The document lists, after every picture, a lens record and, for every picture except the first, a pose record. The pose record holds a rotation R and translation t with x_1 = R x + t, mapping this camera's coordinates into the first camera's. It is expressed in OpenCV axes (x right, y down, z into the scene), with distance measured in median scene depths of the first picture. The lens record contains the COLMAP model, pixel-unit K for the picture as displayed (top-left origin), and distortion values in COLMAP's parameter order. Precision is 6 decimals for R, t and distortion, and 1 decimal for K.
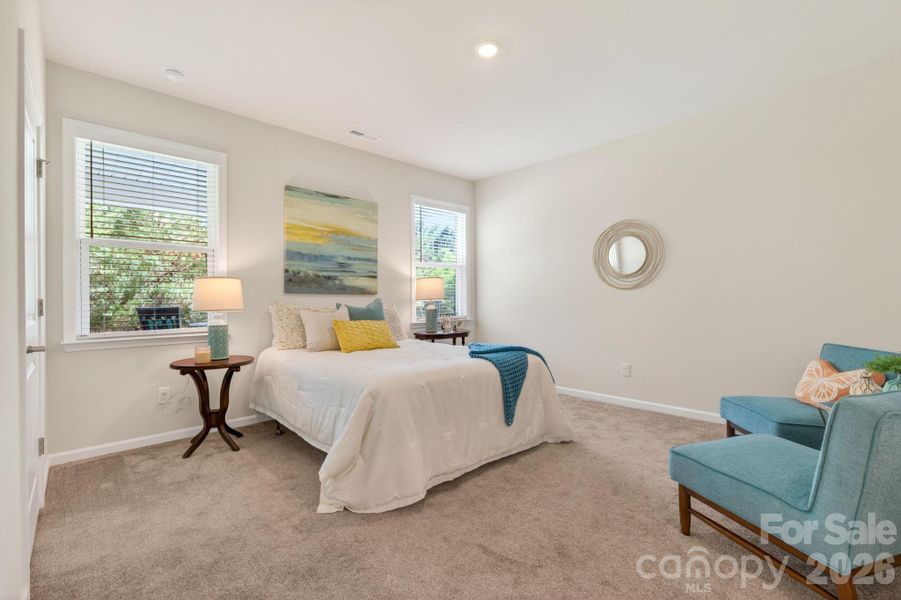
lens RADIAL K [[360.2, 0, 449.0], [0, 360.2, 299.5], [0, 0, 1]] dist [-0.001824, -0.000007]
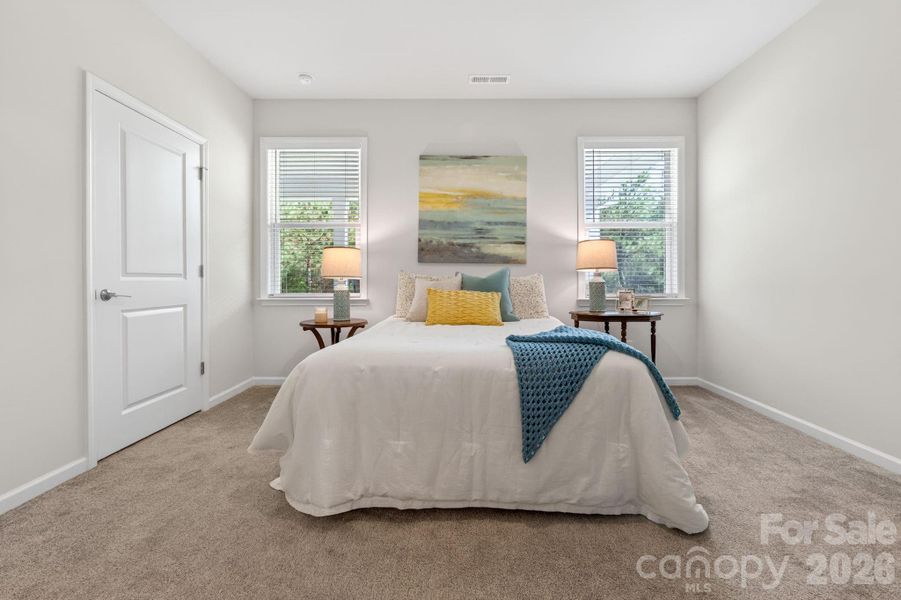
lens RADIAL K [[372.9, 0, 453.0], [0, 372.9, 277.8], [0, 0, 1]] dist [-0.000944, 0.000276]
pose [[0.757350, 0.005339, -0.652987, 0.298863], [-0.003491, 0.999985, 0.004128, 0.020911], [0.652999, -0.000847, 0.757358, 0.268174]]
